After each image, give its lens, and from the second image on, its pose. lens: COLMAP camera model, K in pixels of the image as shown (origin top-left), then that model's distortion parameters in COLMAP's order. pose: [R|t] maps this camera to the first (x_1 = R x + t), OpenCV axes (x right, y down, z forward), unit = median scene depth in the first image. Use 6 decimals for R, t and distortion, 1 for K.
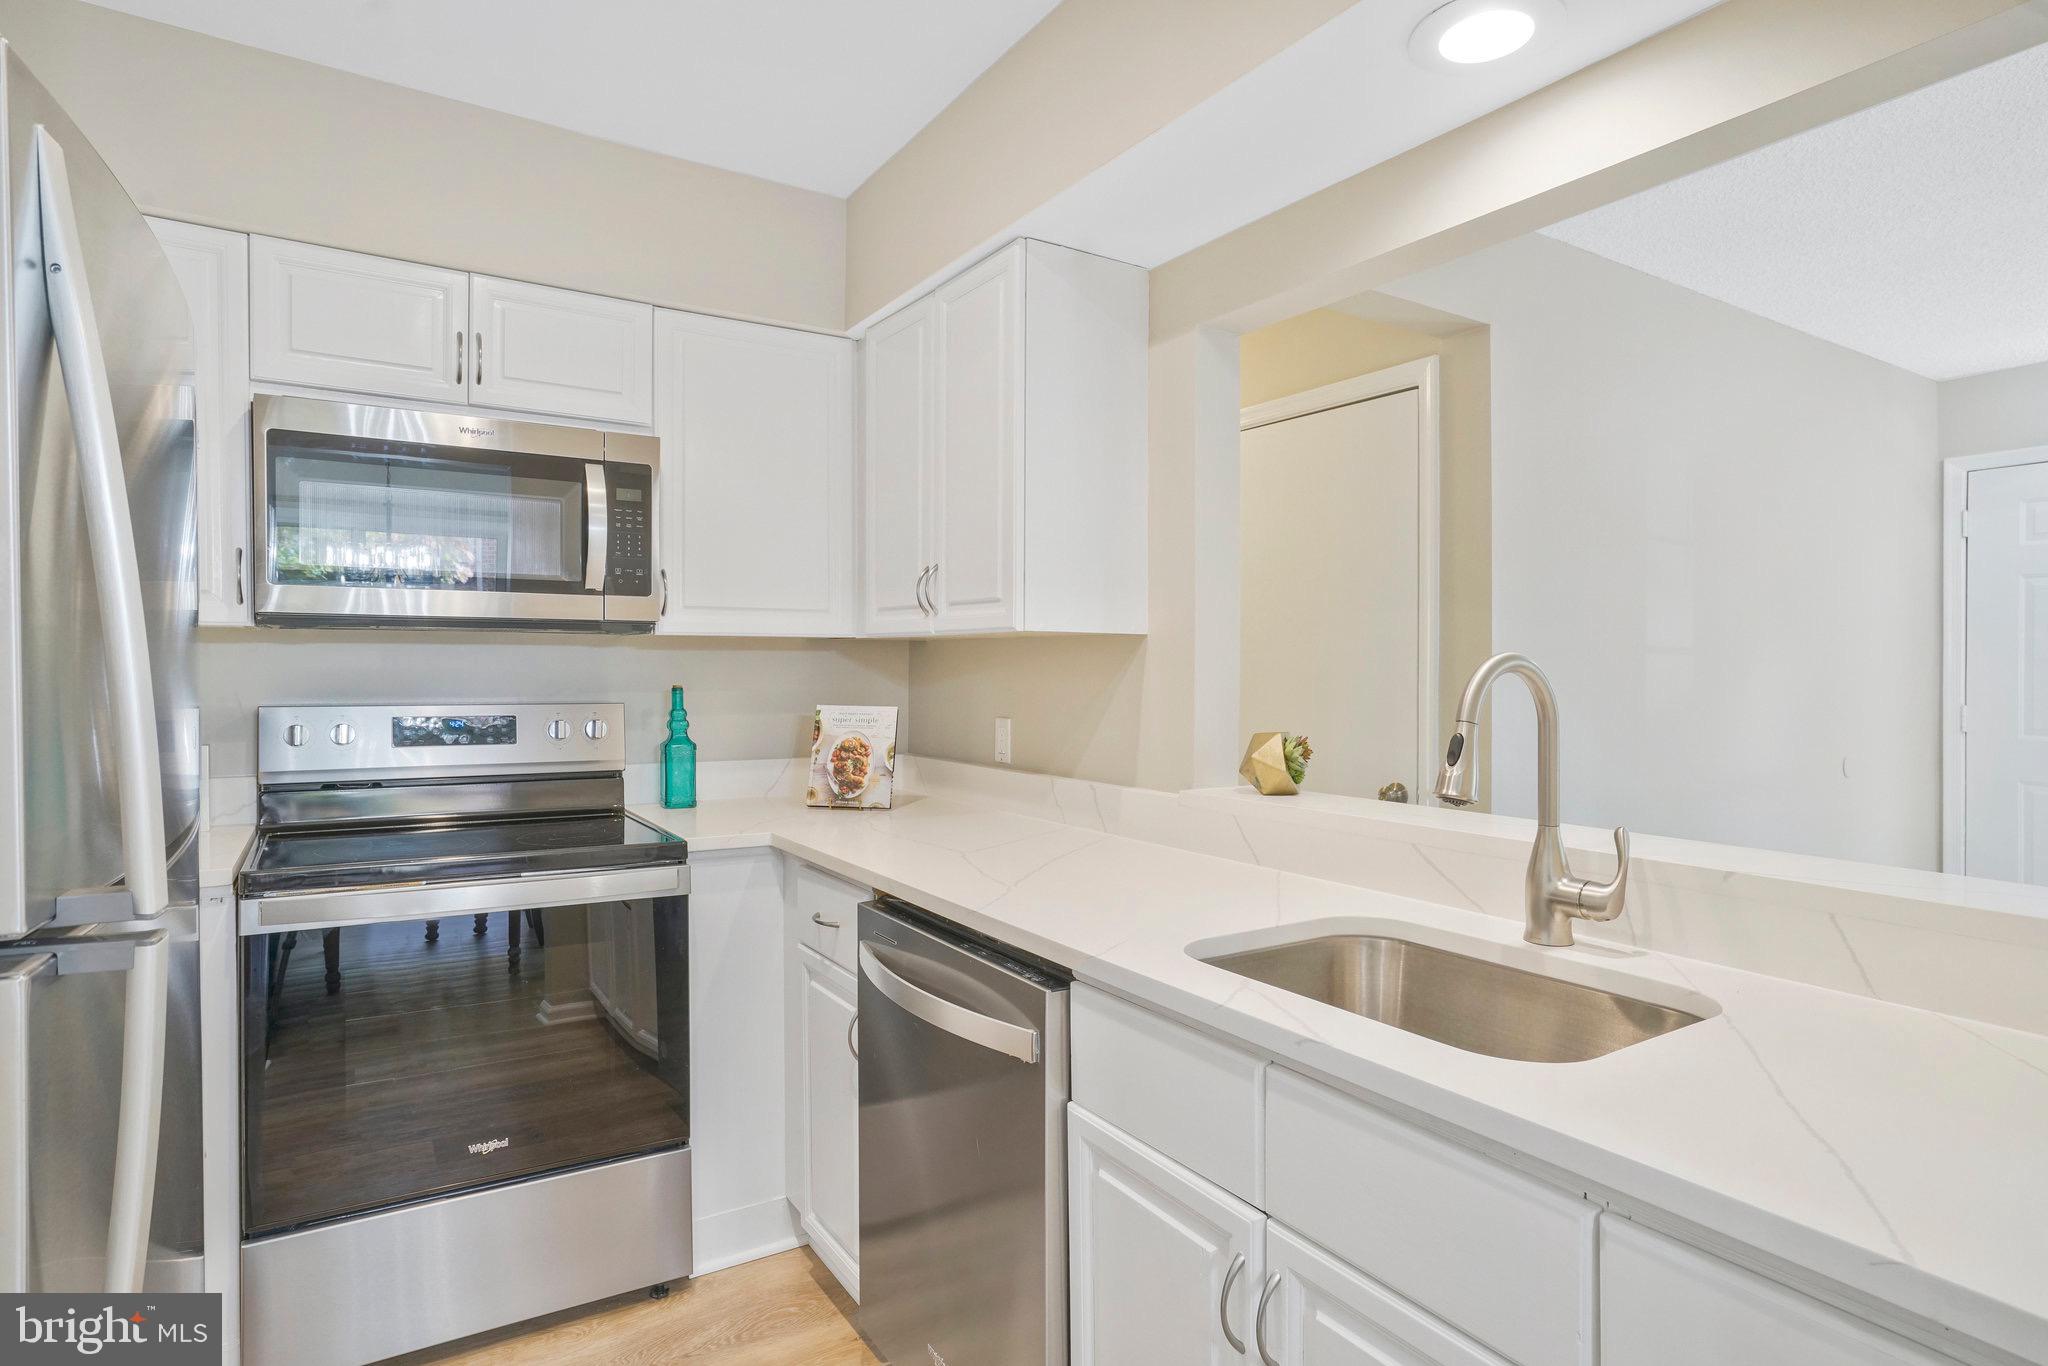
lens RADIAL K [[1074.2, 0, 1026.7], [0, 1074.2, 684.0], [0, 0, 1]] dist [-0.033346, -0.001104]
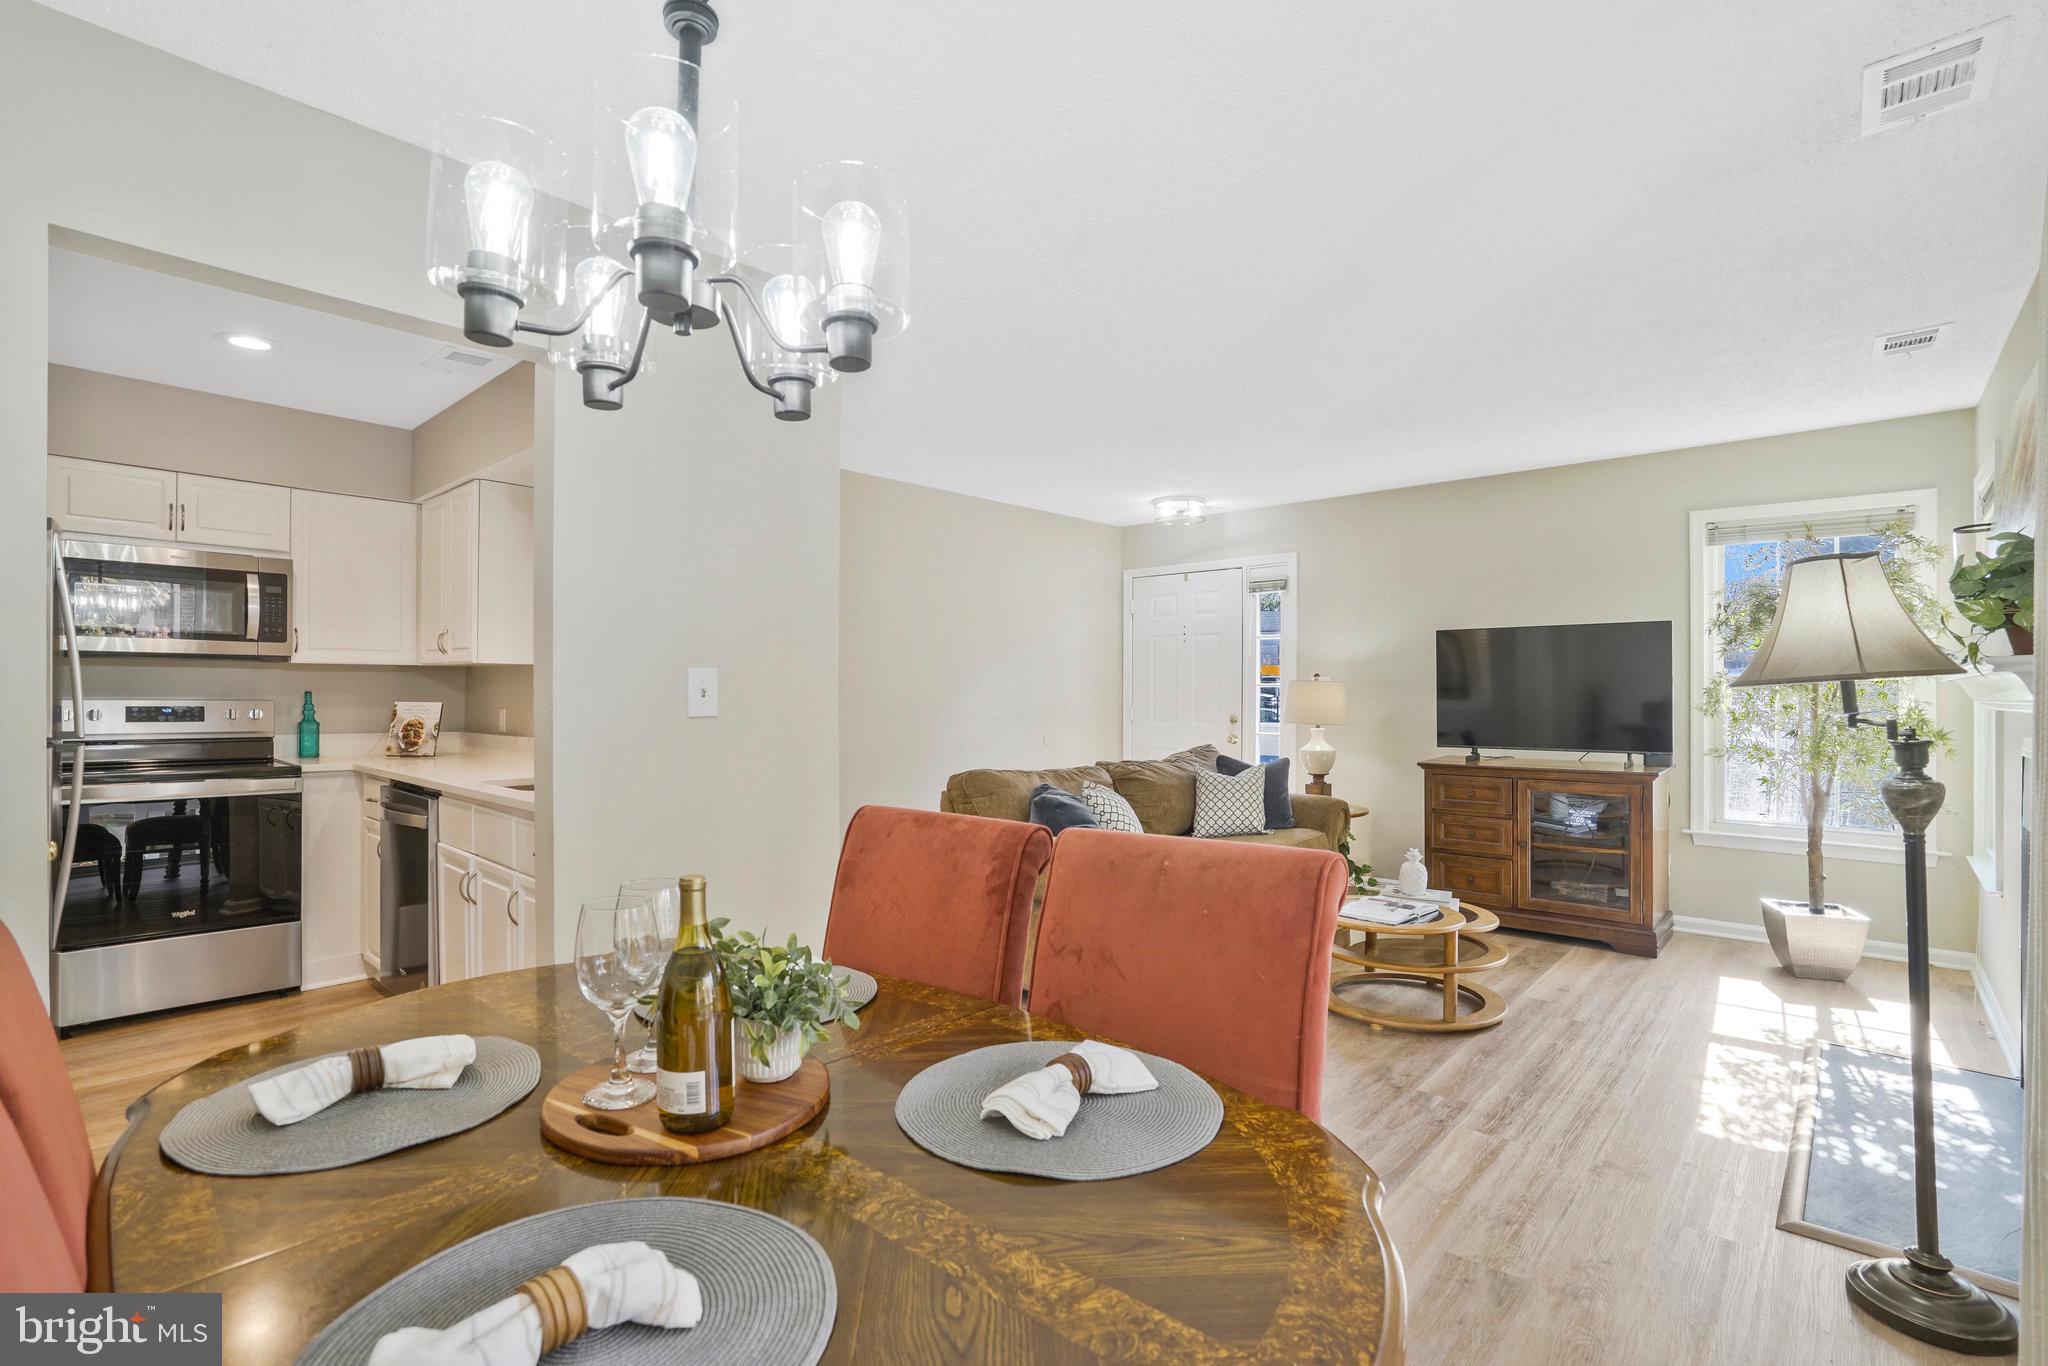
lens RADIAL K [[975.6, 0, 1015.5], [0, 975.6, 694.8], [0, 0, 1]] dist [-0.016854, 0.001569]
pose [[0.971398, 0.001875, 0.237451, 0.508194], [0.002149, 0.999858, -0.016689, 0.043136], [-0.237448, 0.016722, 0.971256, -0.993889]]
